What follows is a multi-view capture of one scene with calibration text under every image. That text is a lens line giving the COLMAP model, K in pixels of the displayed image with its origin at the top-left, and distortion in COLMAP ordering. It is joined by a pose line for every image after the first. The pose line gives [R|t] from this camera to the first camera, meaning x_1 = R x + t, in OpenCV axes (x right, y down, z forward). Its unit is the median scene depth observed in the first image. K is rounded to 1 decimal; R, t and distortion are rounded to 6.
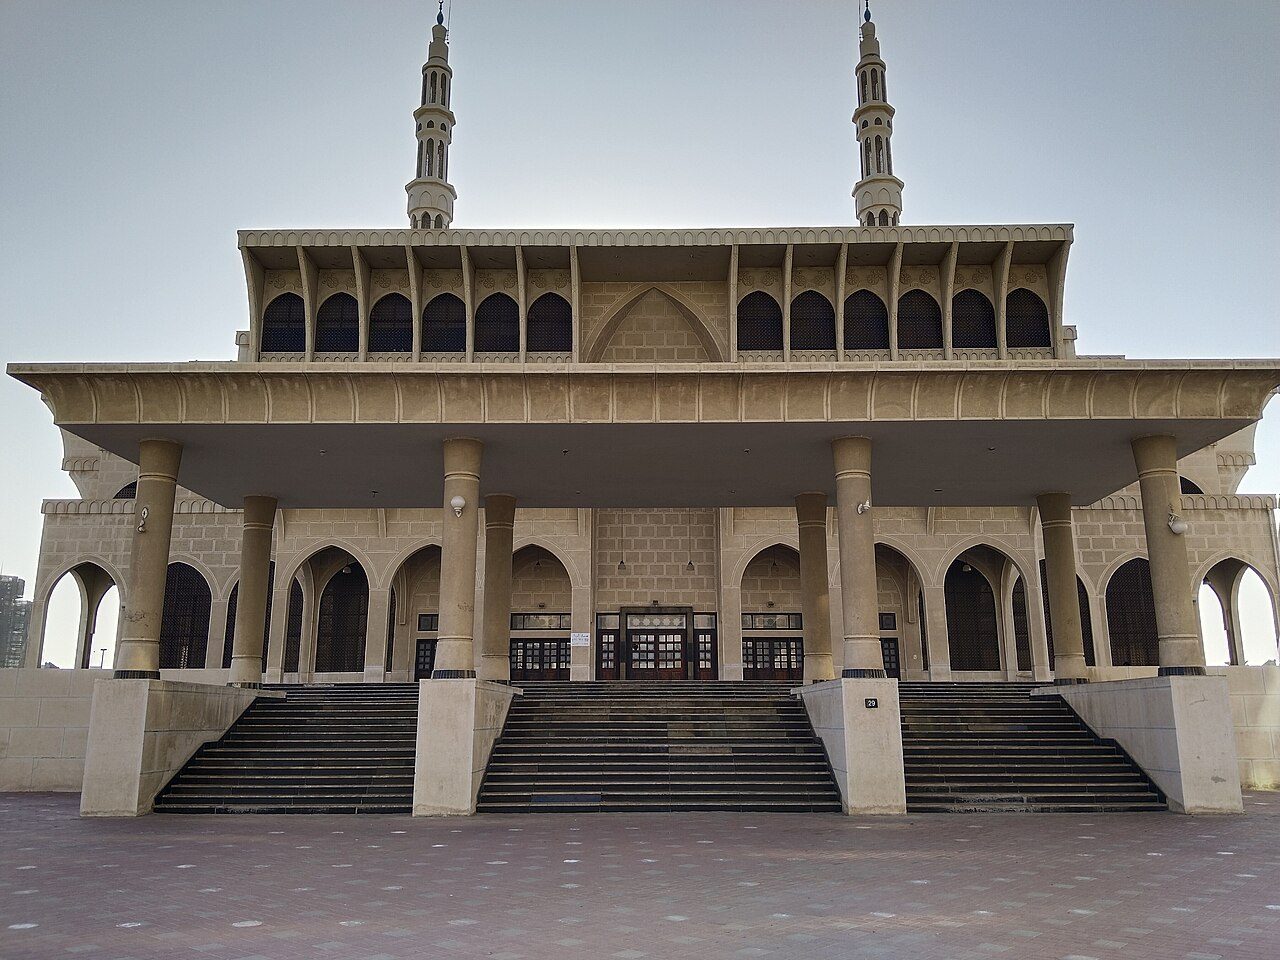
lens RADIAL K [[1004.2, 0, 646.6], [0, 1004.2, 485.6], [0, 0, 1]] dist [0.090191, -0.162064]
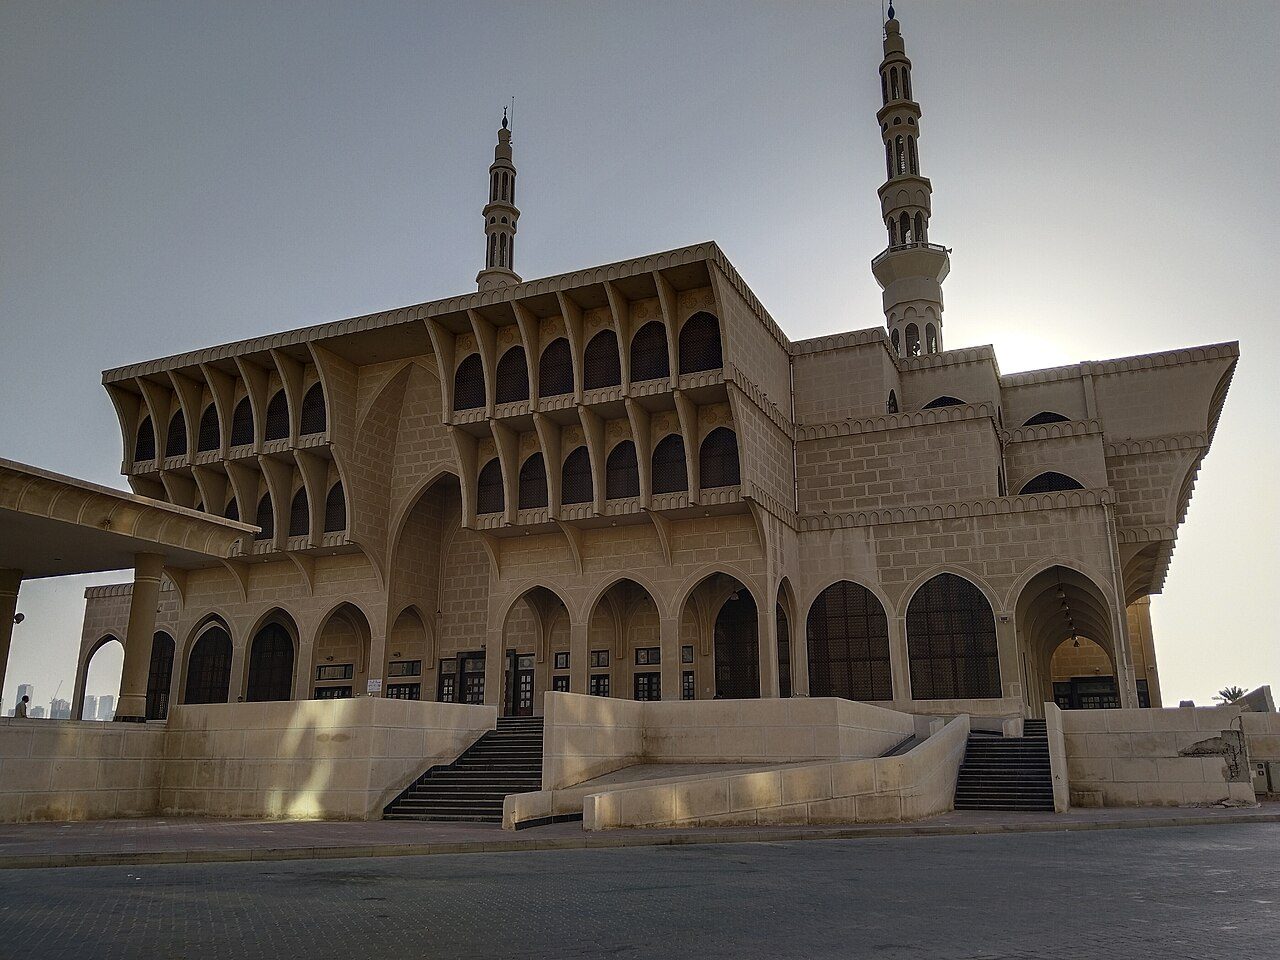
lens RADIAL K [[1004.2, 0, 646.6], [0, 1004.2, 485.6], [0, 0, 1]] dist [0.090191, -0.162064]
pose [[0.921357, -0.103624, -0.374650, 0.588833], [0.089552, 0.994472, -0.054829, 0.019916], [0.378261, 0.016967, 0.925544, 0.069038]]
